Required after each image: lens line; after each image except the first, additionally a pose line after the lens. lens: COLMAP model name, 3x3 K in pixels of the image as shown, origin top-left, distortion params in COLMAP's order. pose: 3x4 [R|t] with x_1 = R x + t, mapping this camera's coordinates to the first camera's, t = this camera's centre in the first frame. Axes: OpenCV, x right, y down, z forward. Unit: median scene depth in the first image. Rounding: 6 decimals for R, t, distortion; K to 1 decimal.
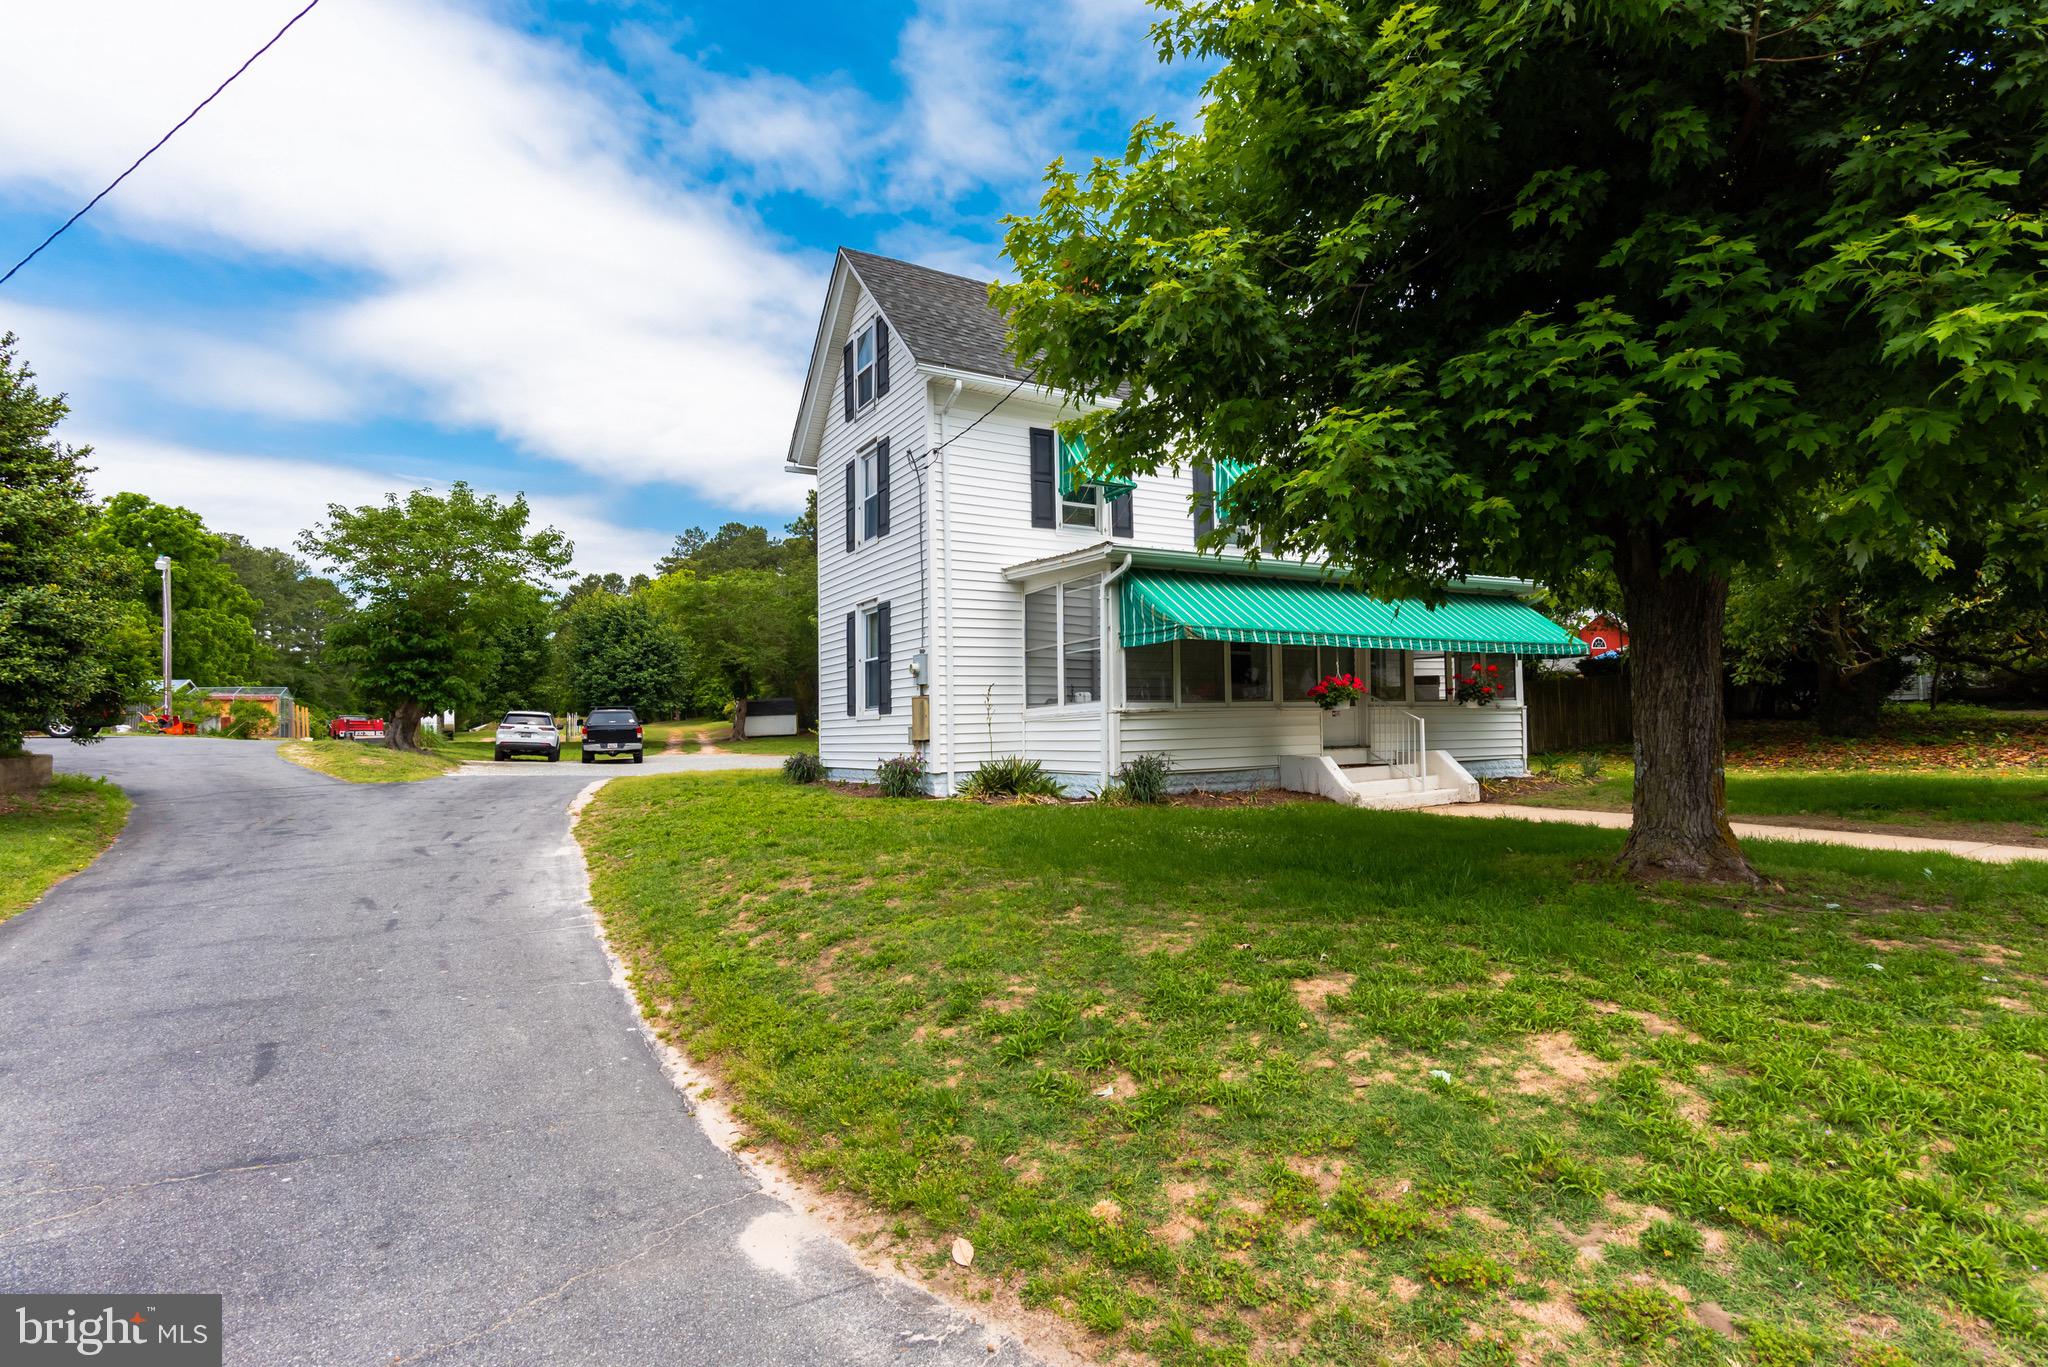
lens RADIAL K [[1002.0, 0, 1022.4], [0, 1002.0, 693.9], [0, 0, 1]] dist [0.002346, 0.000557]
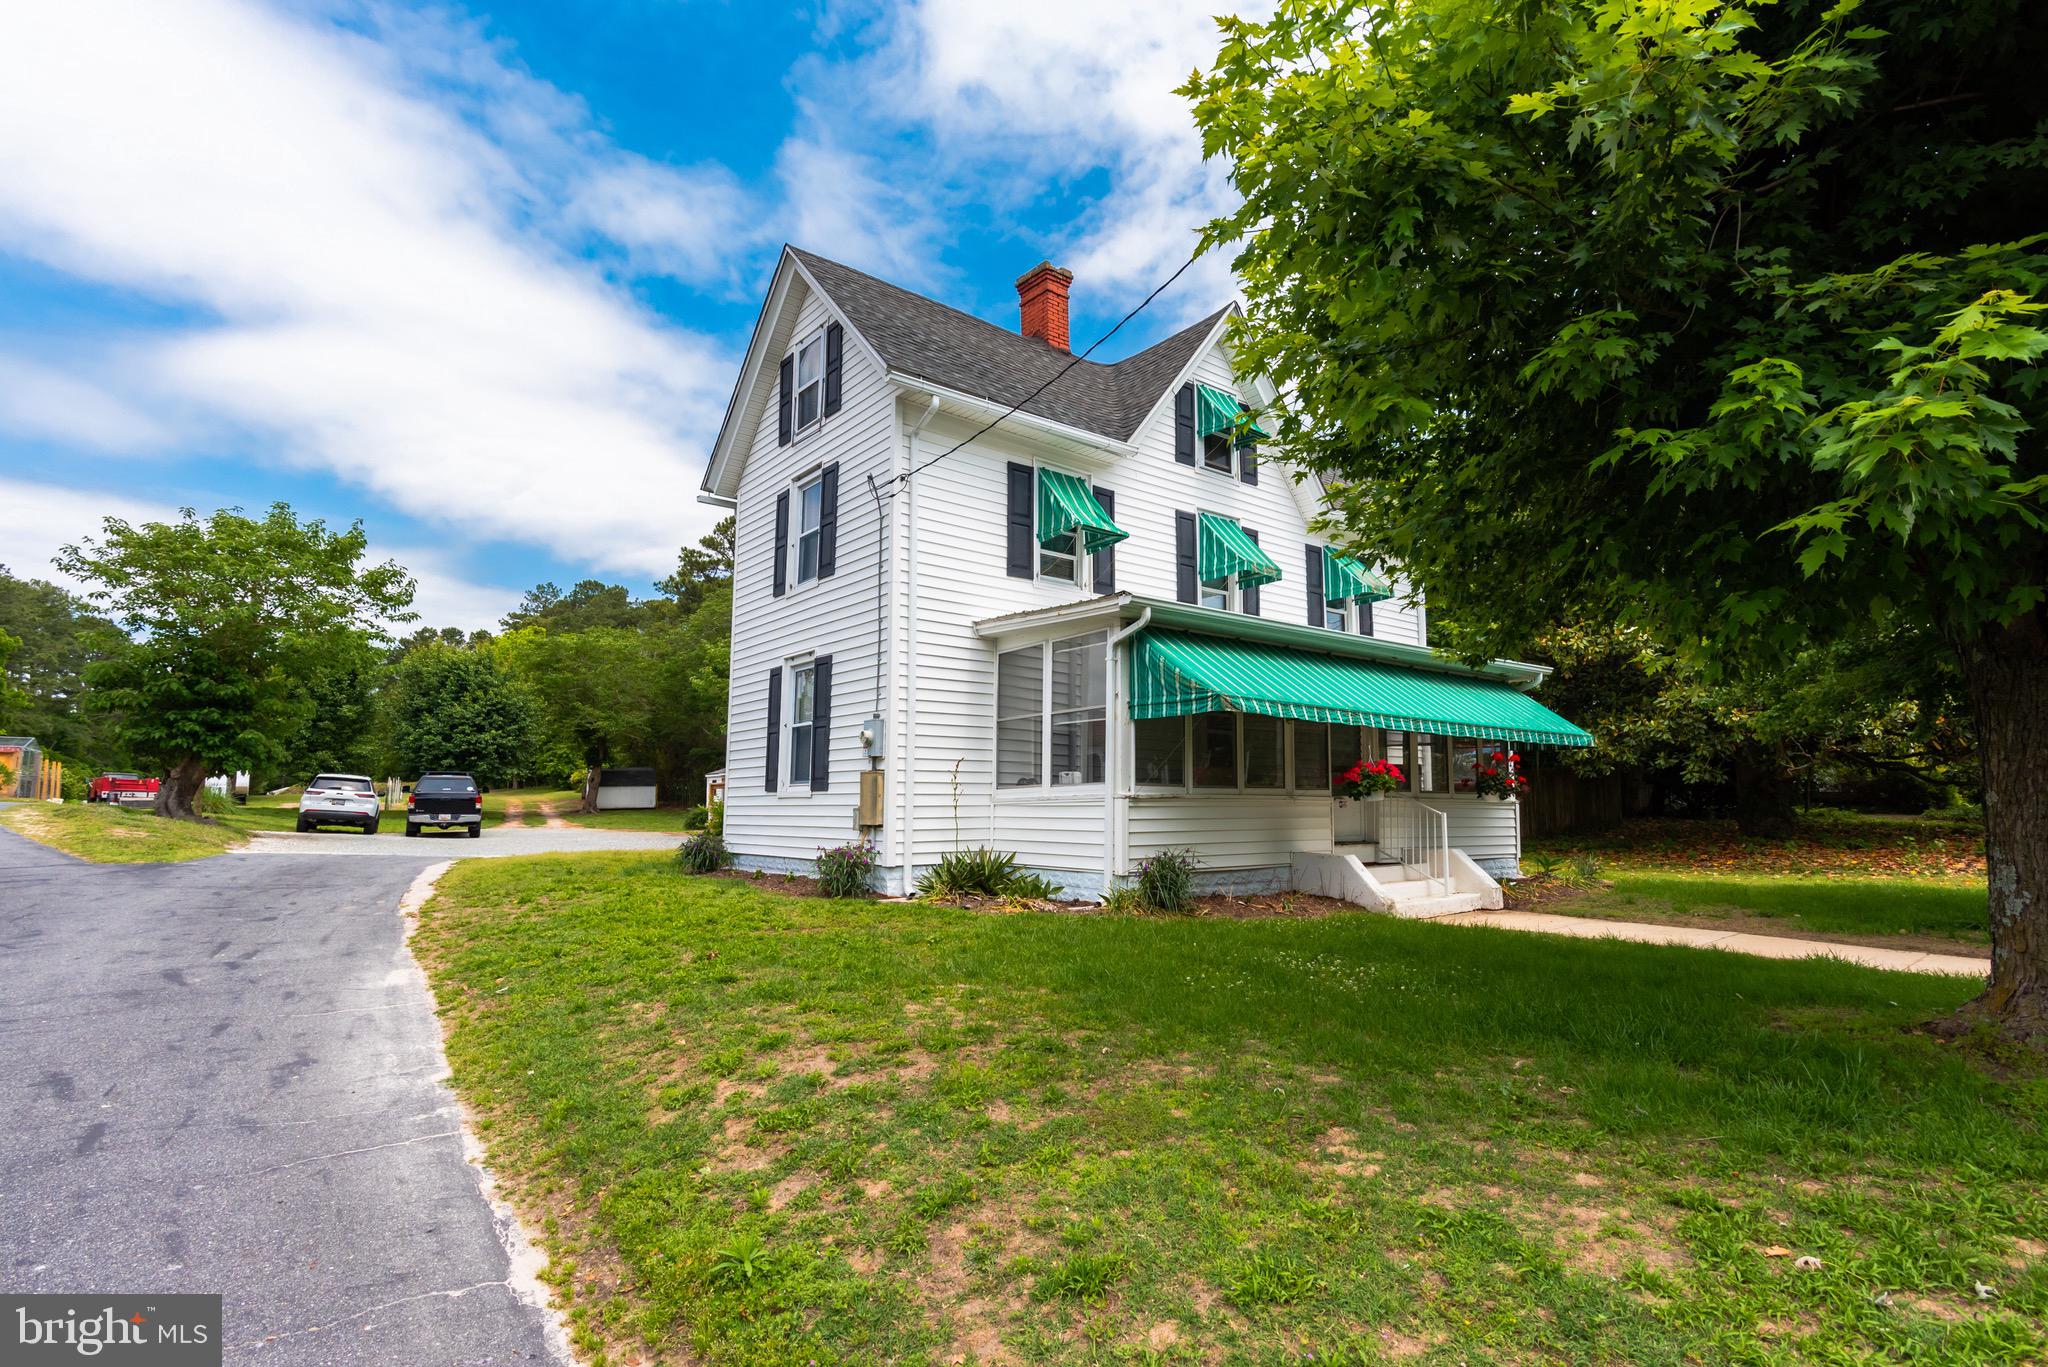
lens RADIAL K [[1004.8, 0, 1021.0], [0, 1004.8, 694.8], [0, 0, 1]] dist [0.003209, -0.000076]
pose [[0.990306, 0.039031, 0.133308, -0.085657], [-0.028663, 0.996476, -0.078827, 0.001584], [-0.135915, 0.074241, 0.987935, 0.154882]]
